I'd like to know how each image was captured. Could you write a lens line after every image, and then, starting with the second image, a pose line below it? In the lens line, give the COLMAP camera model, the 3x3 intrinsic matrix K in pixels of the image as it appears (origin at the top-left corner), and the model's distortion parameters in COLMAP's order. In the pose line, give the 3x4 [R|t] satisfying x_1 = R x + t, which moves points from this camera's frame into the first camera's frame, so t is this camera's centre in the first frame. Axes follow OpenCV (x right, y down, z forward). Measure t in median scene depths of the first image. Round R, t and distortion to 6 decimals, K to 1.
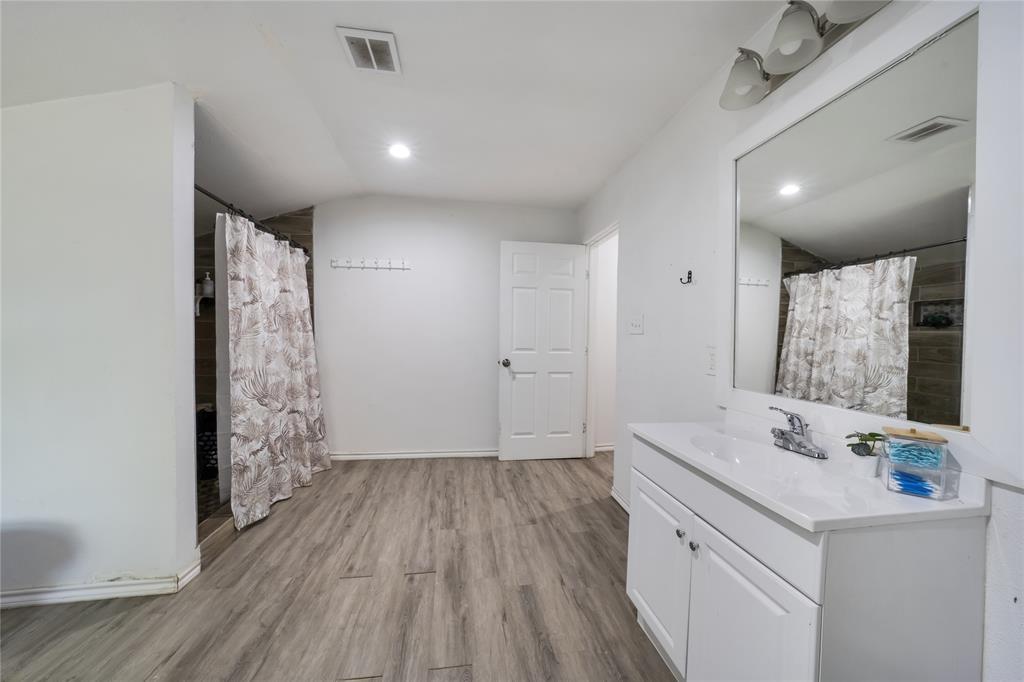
lens RADIAL K [[355.8, 0, 514.4], [0, 355.8, 338.9], [0, 0, 1]] dist [-0.024511, 0.006572]
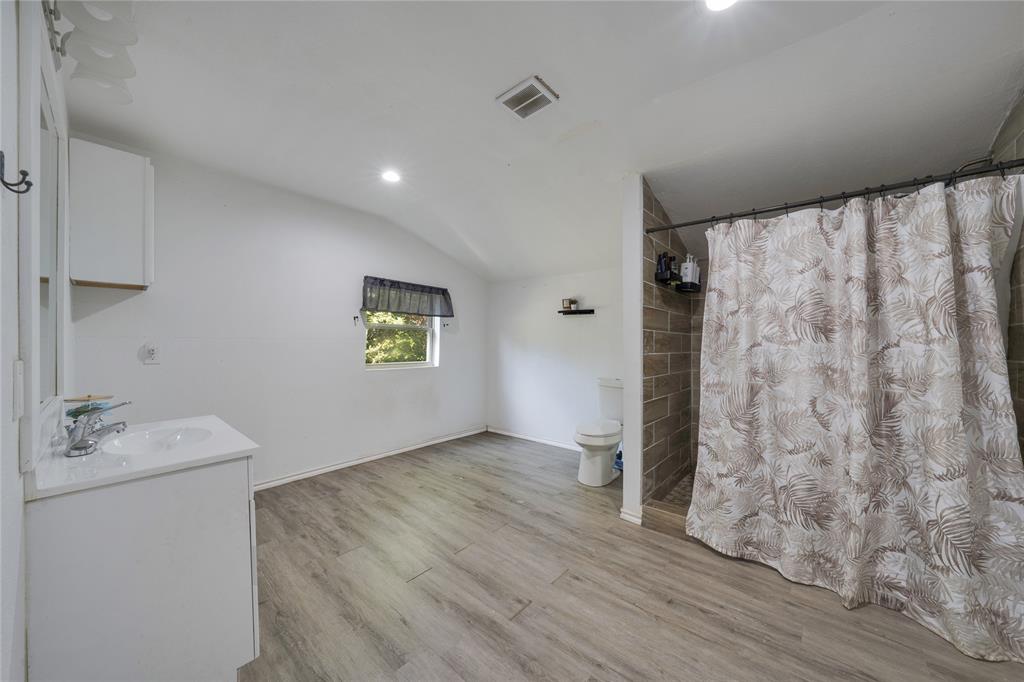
lens RADIAL K [[355.8, 0, 514.4], [0, 355.8, 338.9], [0, 0, 1]] dist [-0.024511, 0.006572]
pose [[-0.762187, -0.022697, -0.646959, 0.305252], [-0.019095, 0.999739, -0.012578, -0.011966], [0.647075, 0.002767, -0.762421, 1.502476]]
